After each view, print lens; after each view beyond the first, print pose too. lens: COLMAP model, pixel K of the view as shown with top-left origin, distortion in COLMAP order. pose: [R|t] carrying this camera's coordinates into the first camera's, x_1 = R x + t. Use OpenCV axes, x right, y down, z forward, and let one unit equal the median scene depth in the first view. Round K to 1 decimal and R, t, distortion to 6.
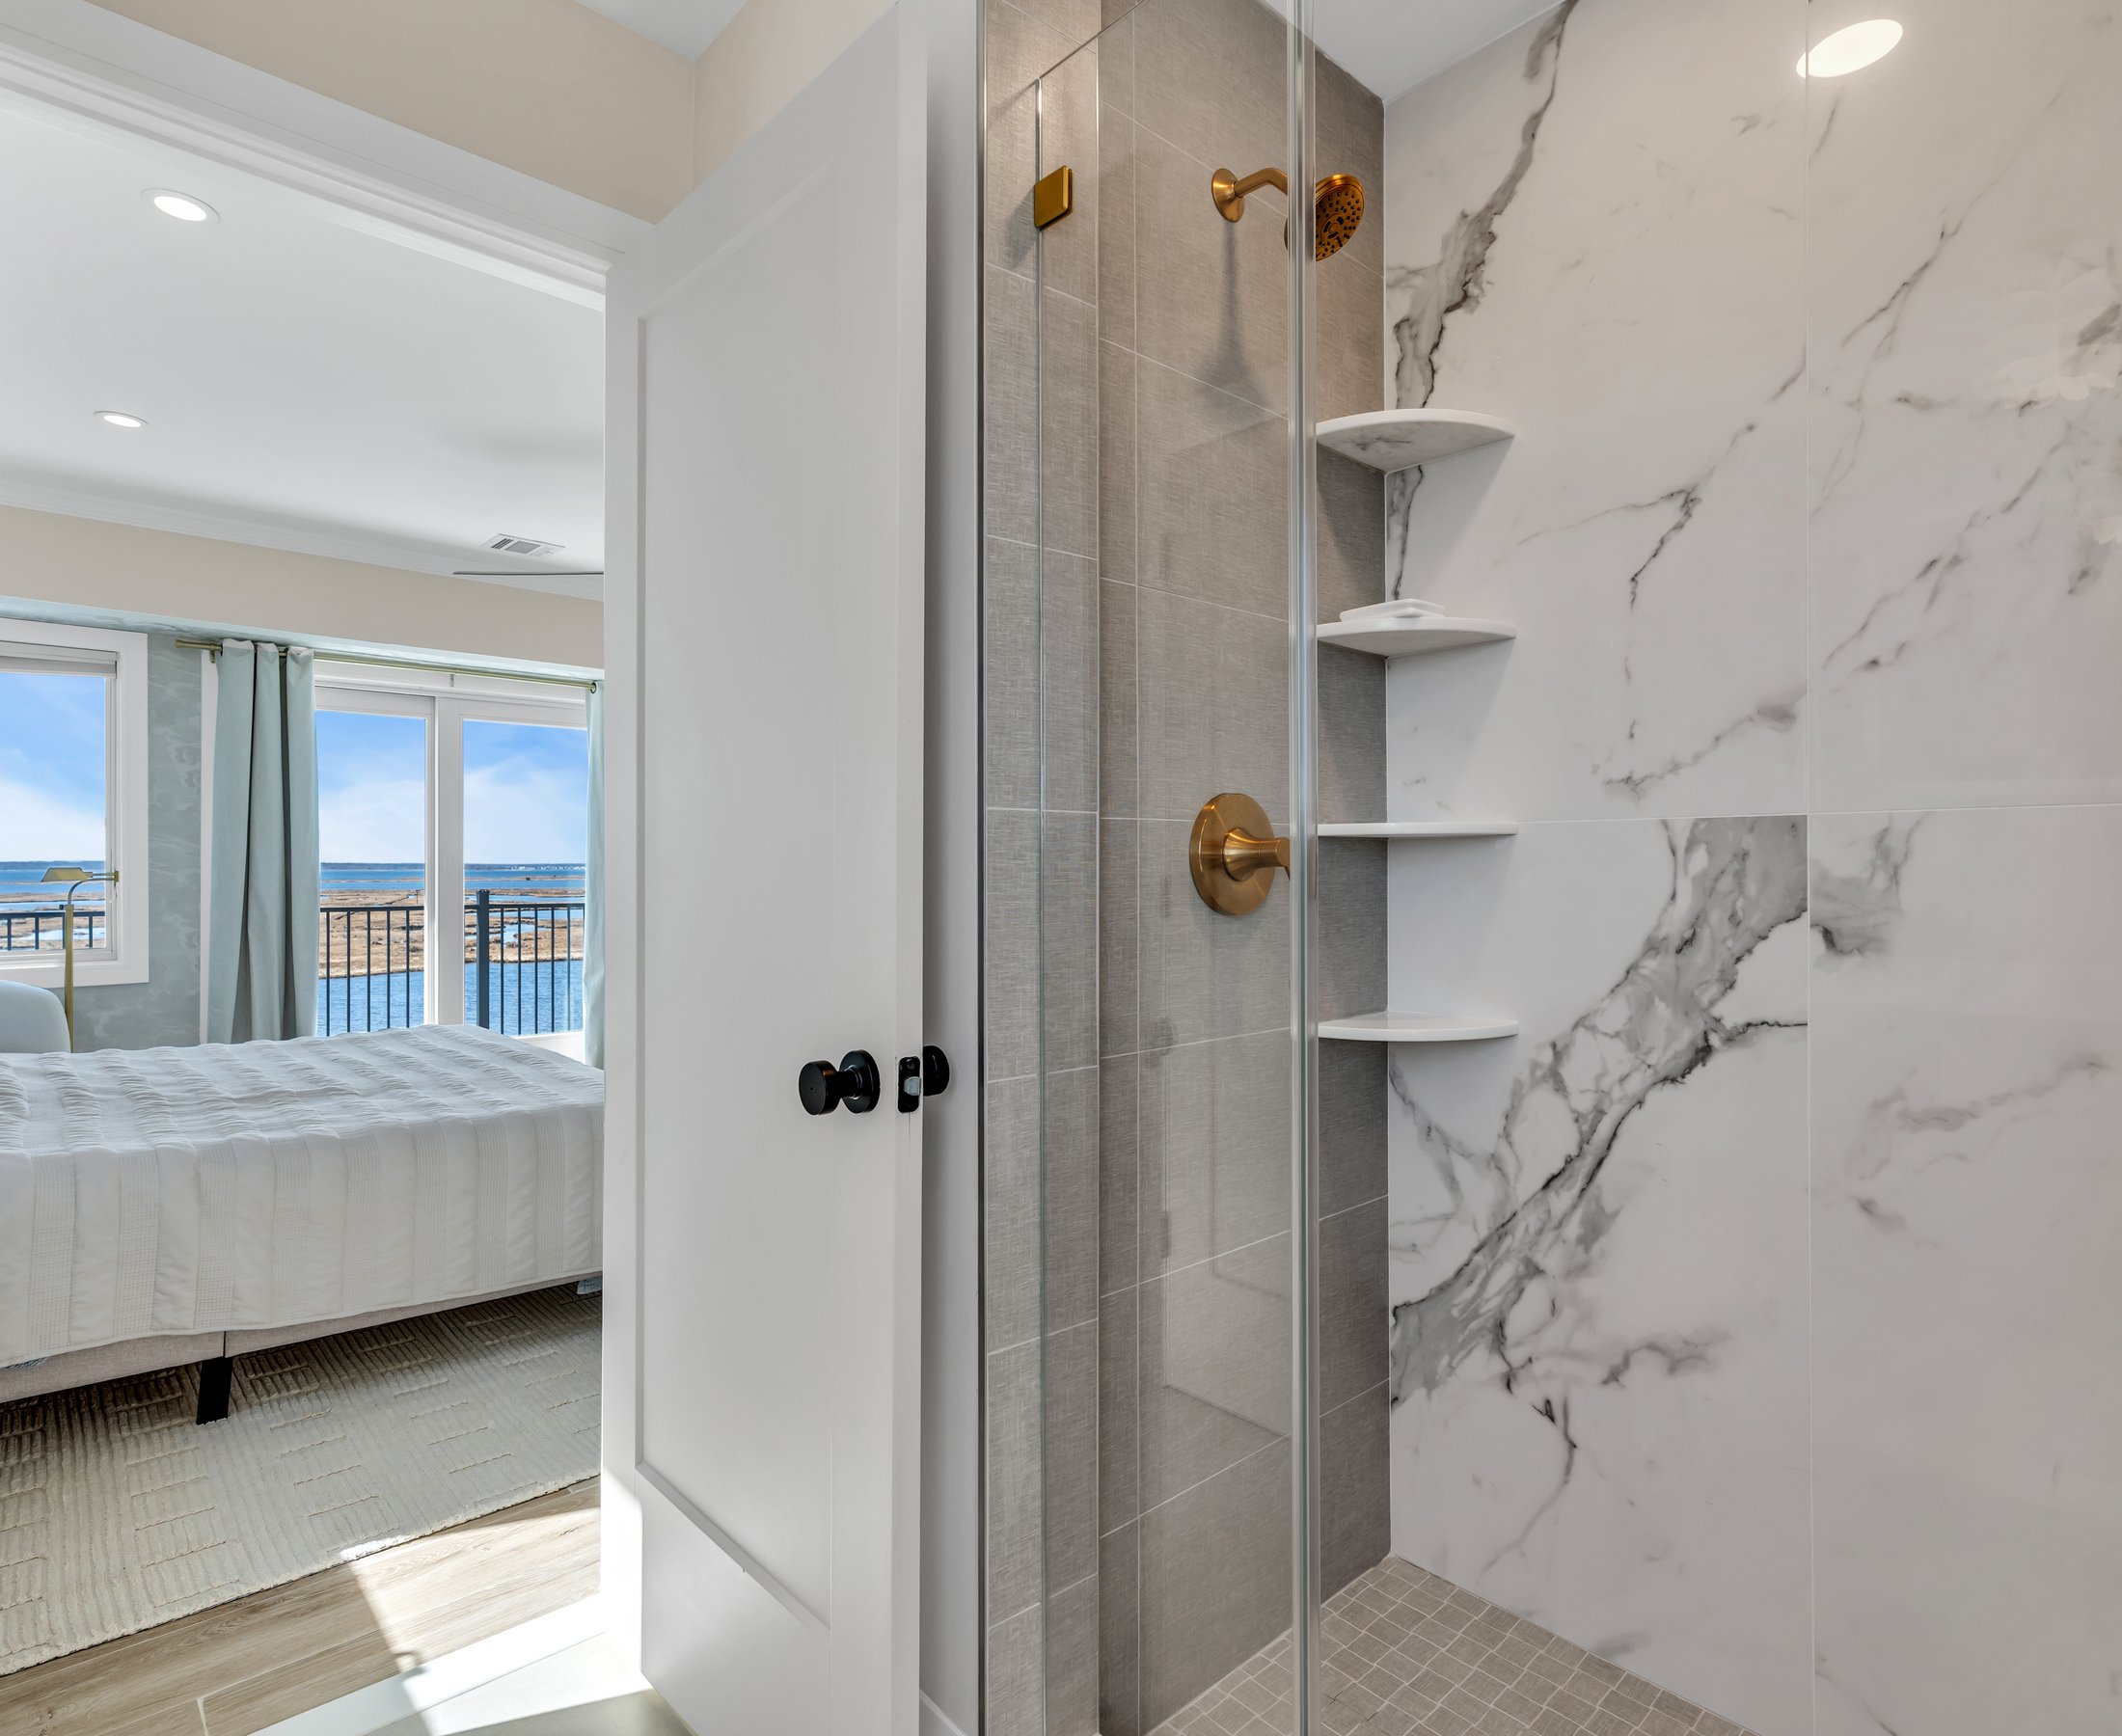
lens RADIAL K [[1166.8, 0, 1075.9], [0, 1166.8, 858.6], [0, 0, 1]] dist [-0.017718, 0.006142]
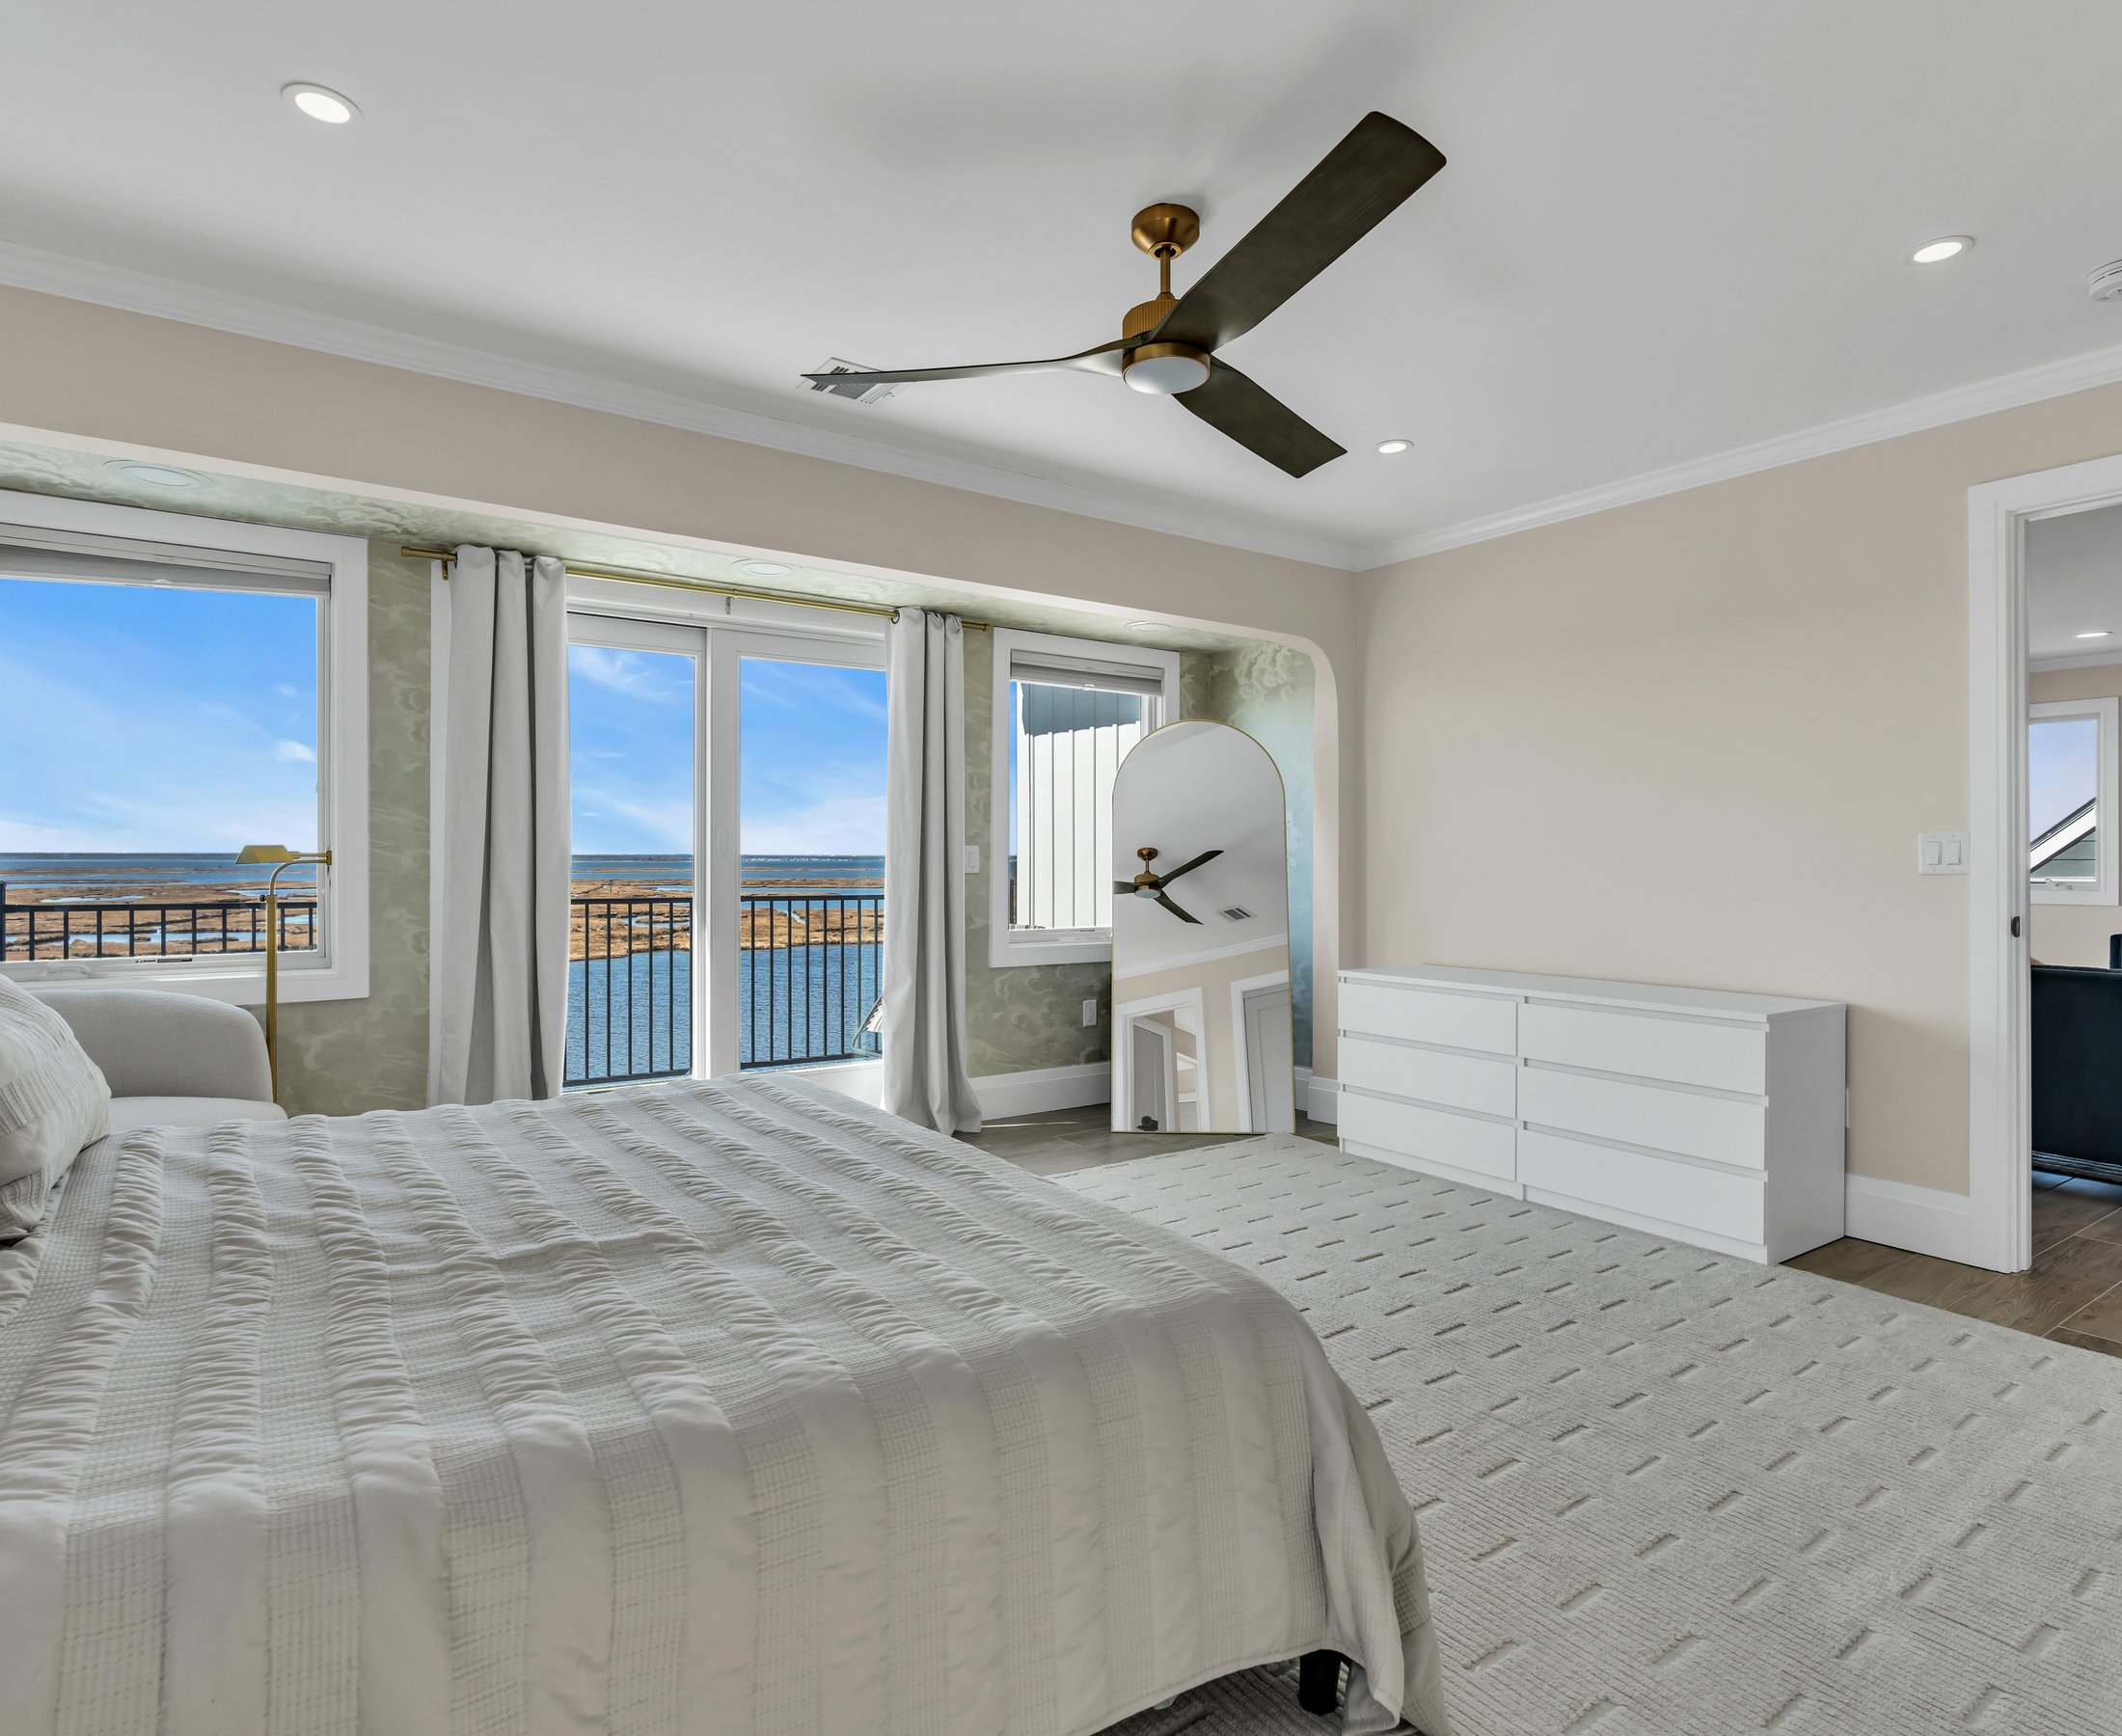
lens RADIAL K [[1166.8, 0, 1048.9], [0, 1166.8, 854.5], [0, 0, 1]] dist [-0.017718, 0.006142]
pose [[0.988305, 0.002368, -0.152473, -0.240109], [-0.001994, 0.999995, 0.002605, 0.009979], [0.152478, -0.002270, 0.988304, 0.310084]]
